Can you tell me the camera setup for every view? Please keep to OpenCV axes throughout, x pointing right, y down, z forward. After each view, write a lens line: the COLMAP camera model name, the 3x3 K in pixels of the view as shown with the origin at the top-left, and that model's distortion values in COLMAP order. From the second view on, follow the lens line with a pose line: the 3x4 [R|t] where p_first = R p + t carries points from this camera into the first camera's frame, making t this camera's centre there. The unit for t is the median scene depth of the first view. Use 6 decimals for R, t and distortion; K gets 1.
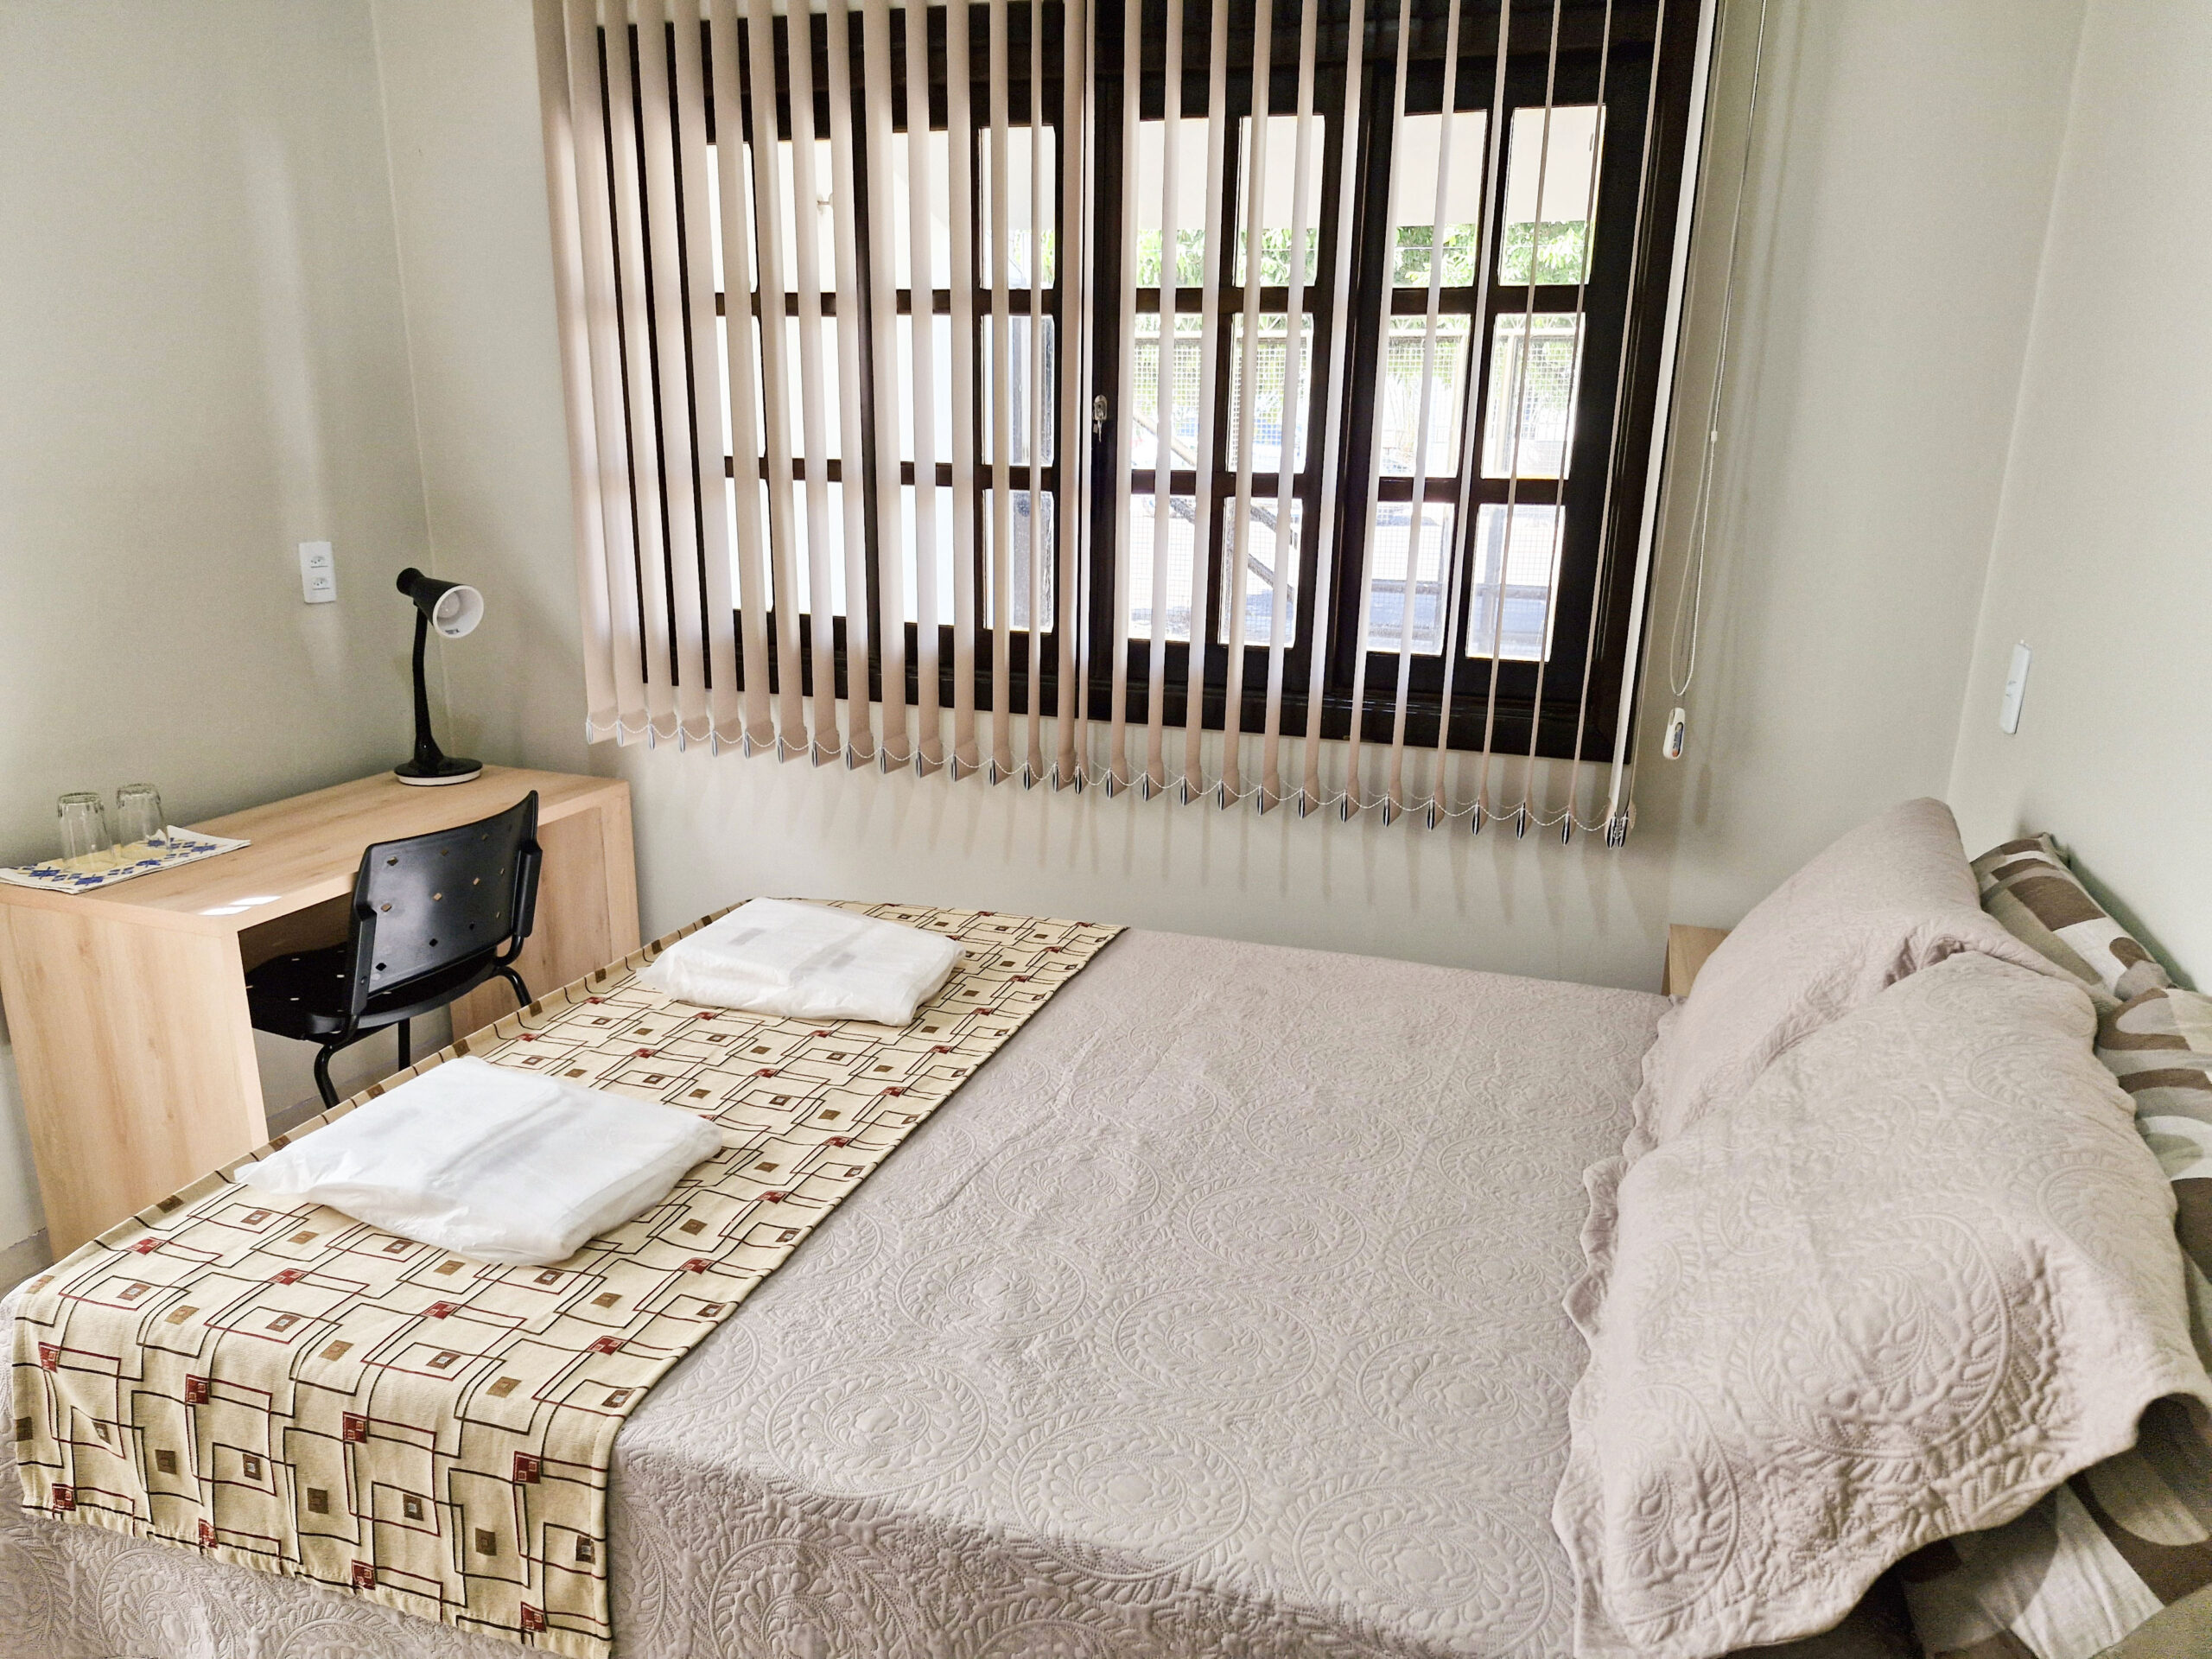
lens RADIAL K [[1530.9, 0, 1106.0], [0, 1530.9, 829.5], [0, 0, 1]] dist [0.005727, 0.001876]
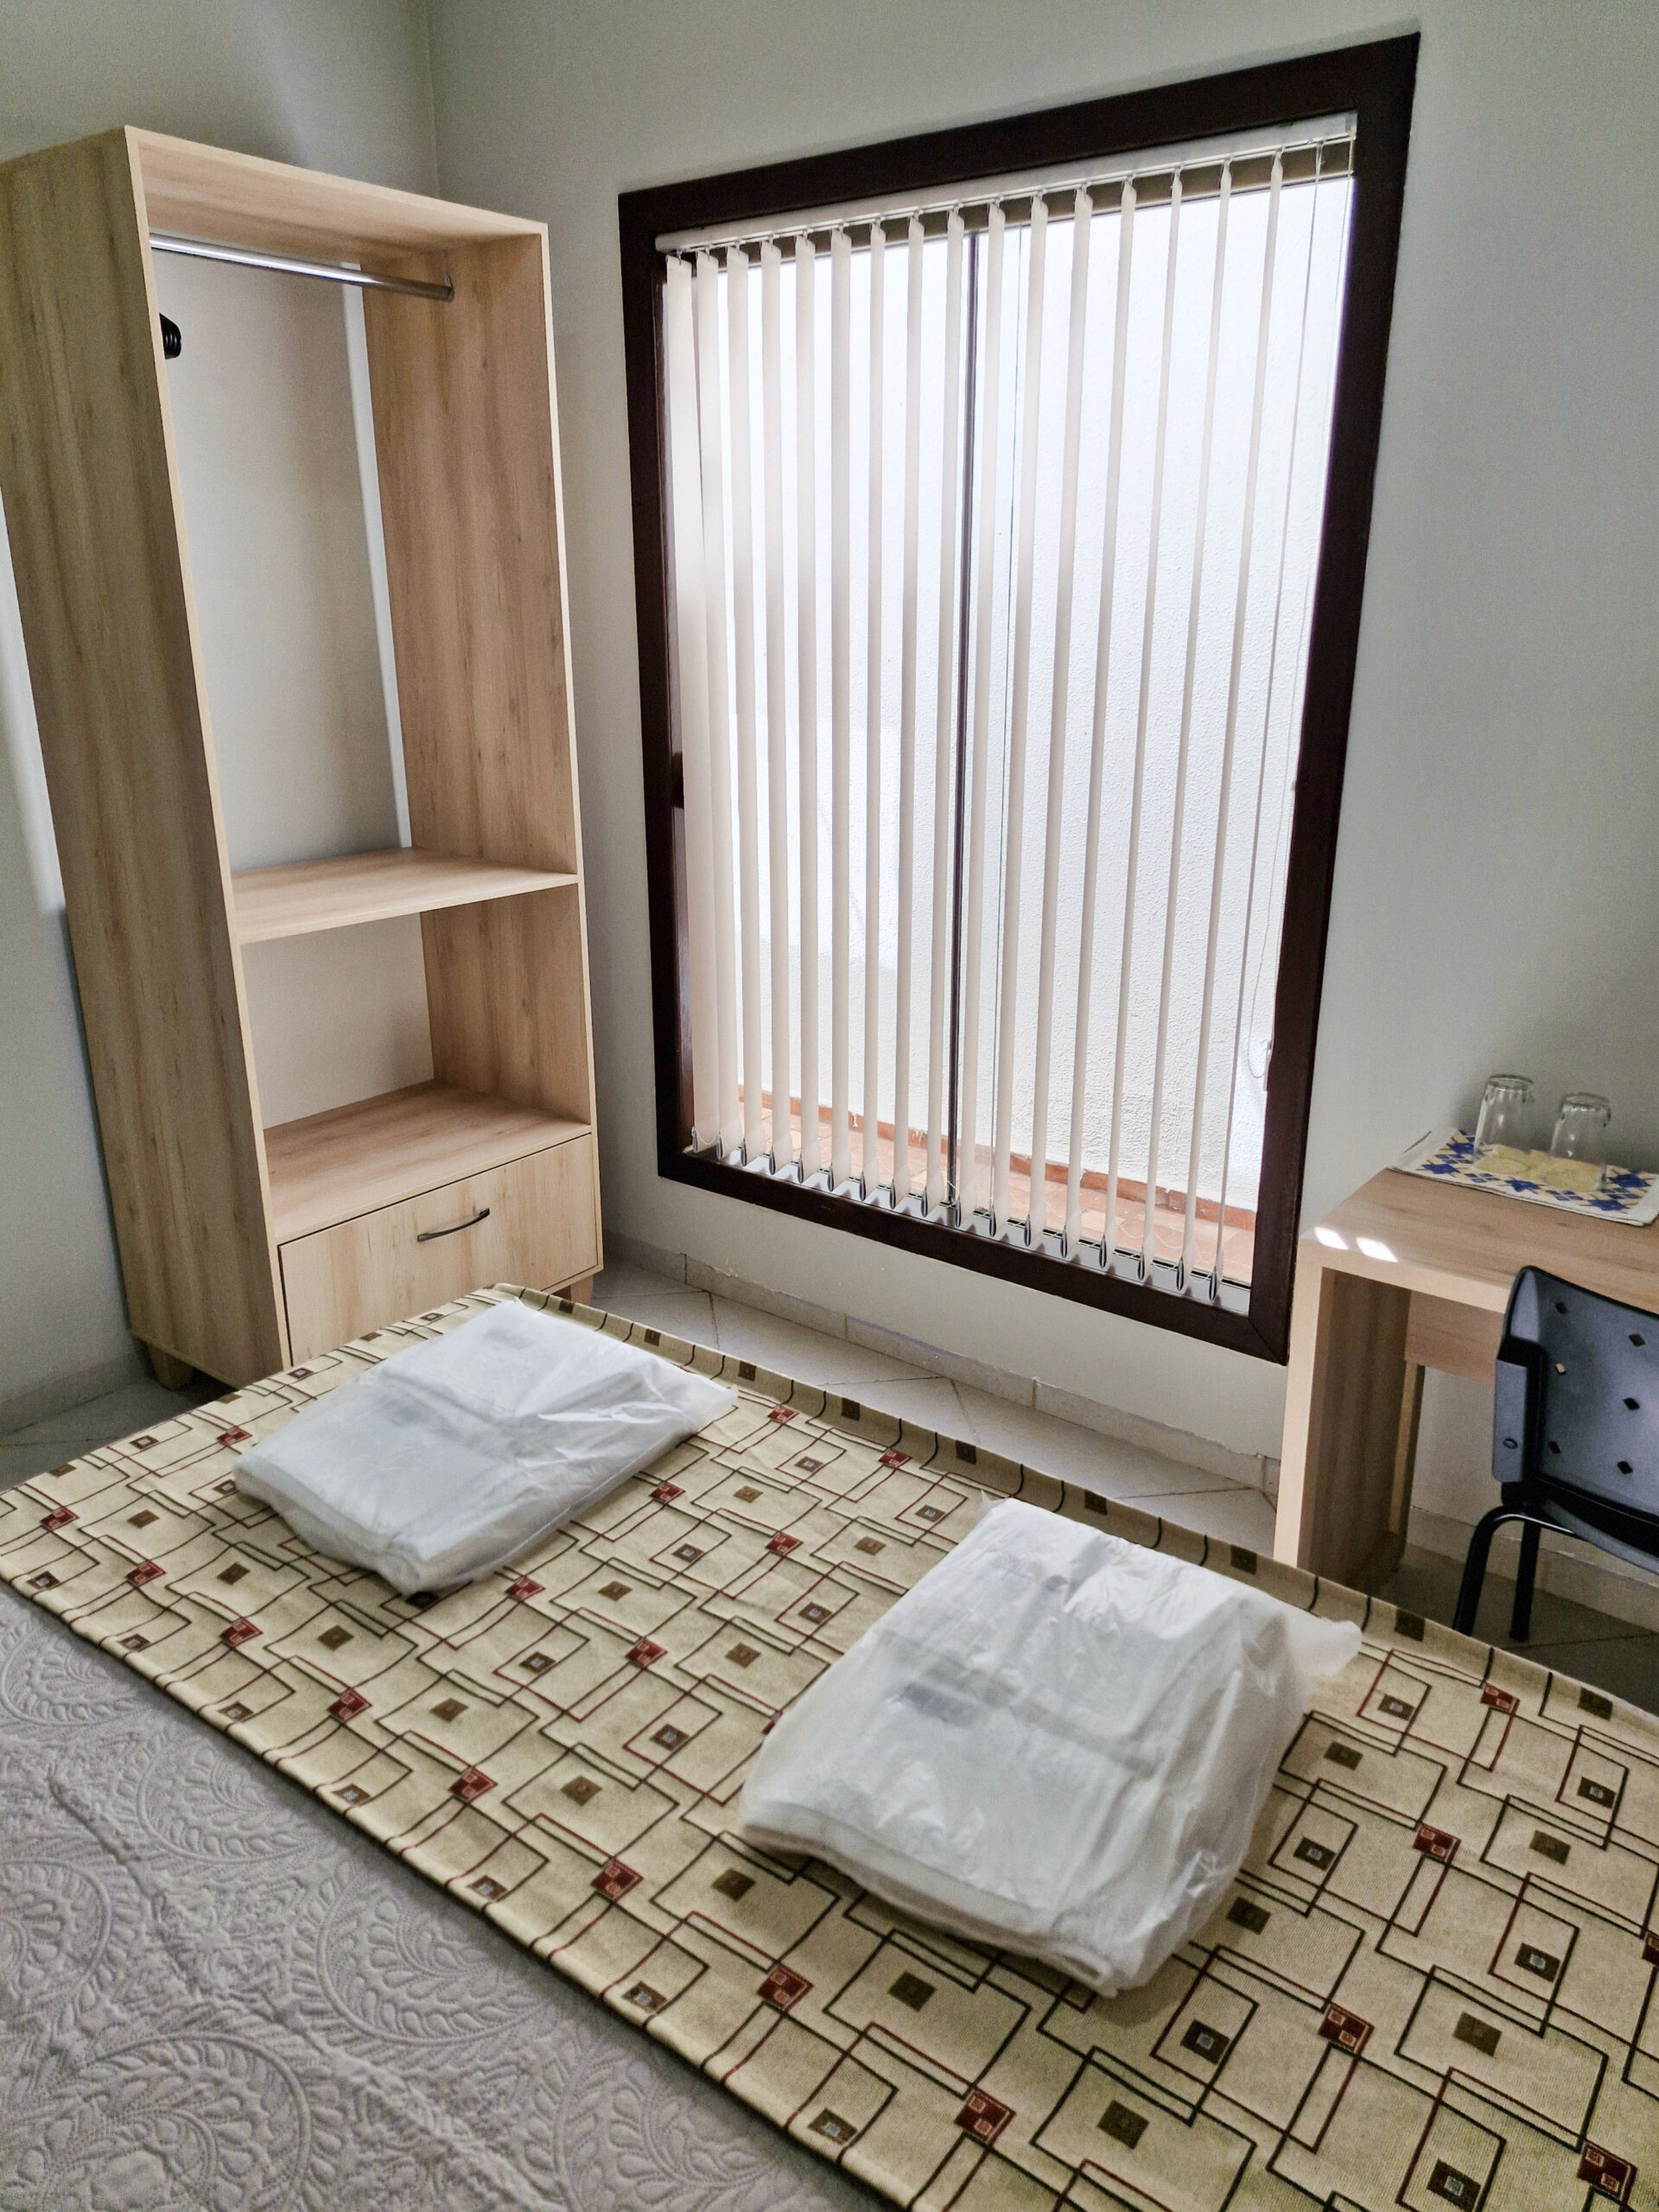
lens RADIAL K [[1530.9, 0, 829.5], [0, 1530.9, 1106.0], [0, 0, 1]] dist [0.005727, 0.001876]
pose [[-0.294695, 0.284844, -0.912151, 0.232915], [-0.260941, 0.894276, 0.363566, -0.256985], [0.919274, 0.345158, -0.189211, 0.995373]]
